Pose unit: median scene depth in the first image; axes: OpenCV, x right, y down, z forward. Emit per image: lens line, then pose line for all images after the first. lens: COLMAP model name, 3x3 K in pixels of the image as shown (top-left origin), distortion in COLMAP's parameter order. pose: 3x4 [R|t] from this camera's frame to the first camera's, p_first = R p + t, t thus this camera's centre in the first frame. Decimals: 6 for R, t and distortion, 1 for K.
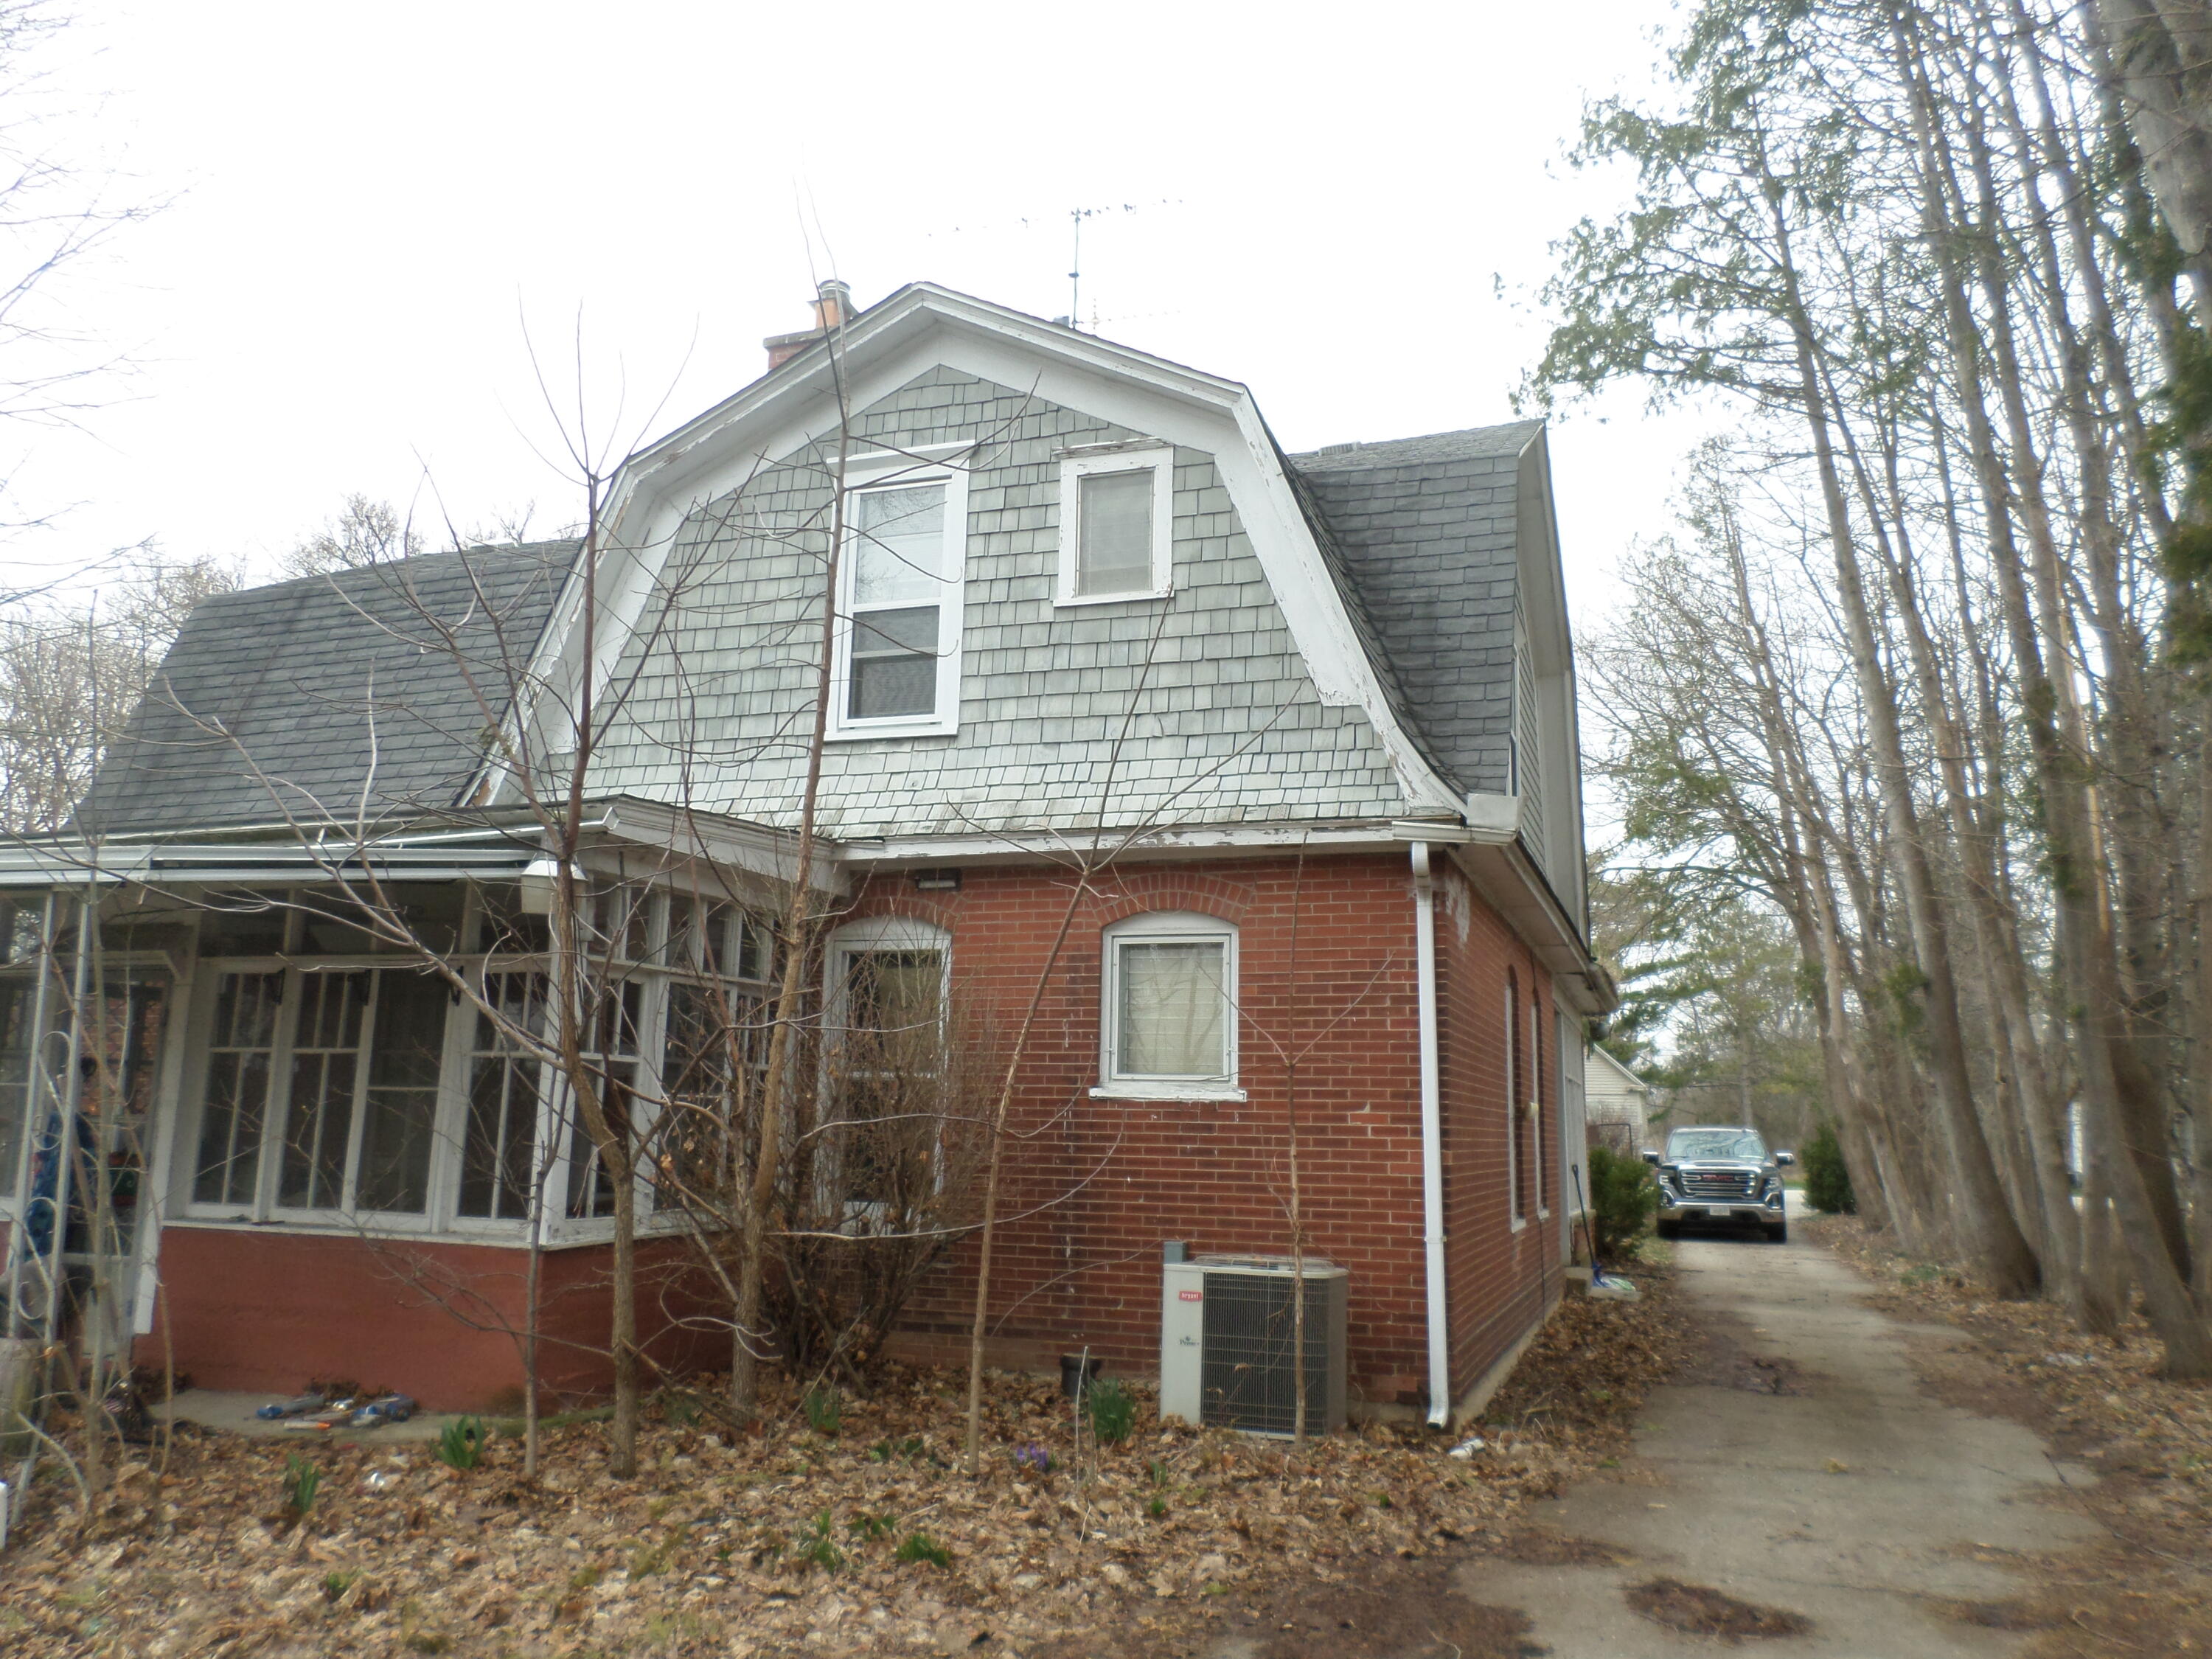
lens RADIAL K [[1661.2, 0, 1106.0], [0, 1661.2, 829.5], [0, 0, 1]] dist [-0.011929, -0.015173]
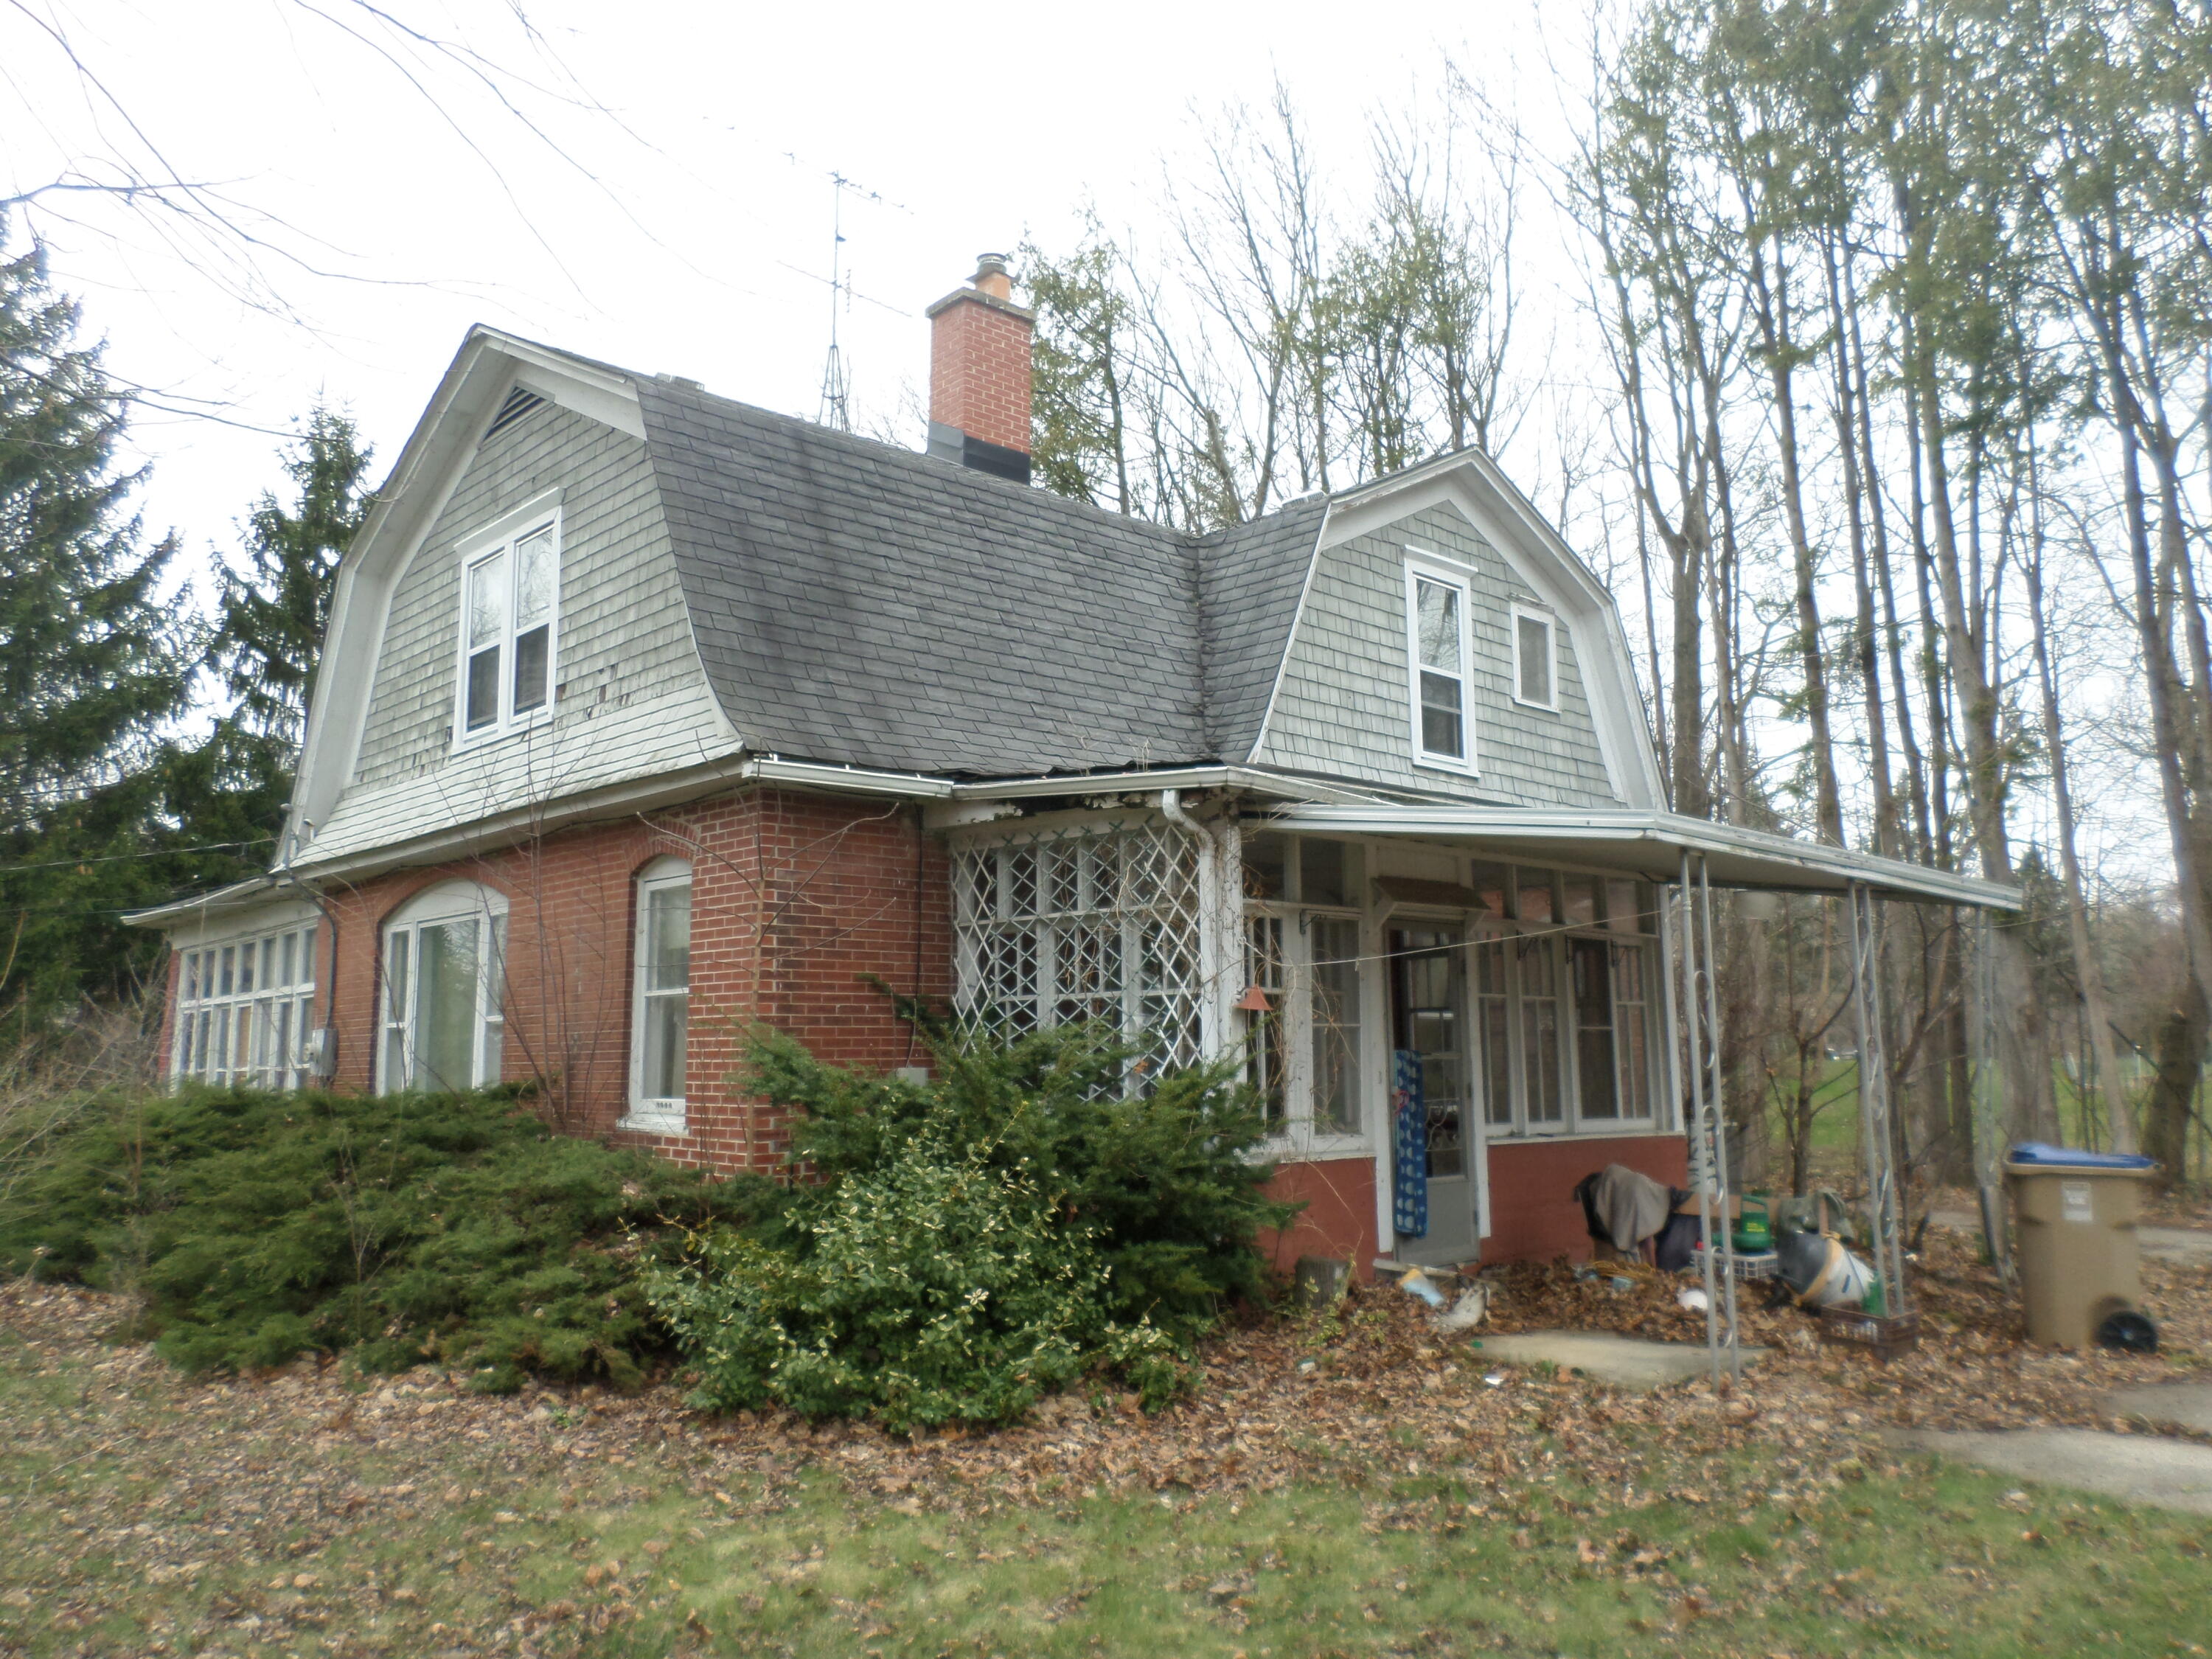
lens RADIAL K [[1661.2, 0, 1106.0], [0, 1661.2, 829.5], [0, 0, 1]] dist [-0.011929, -0.015173]
pose [[0.492870, 0.088143, 0.865627, -1.502647], [-0.145233, 0.989233, -0.018037, 0.061009], [-0.857897, -0.116827, 0.500364, 0.549507]]
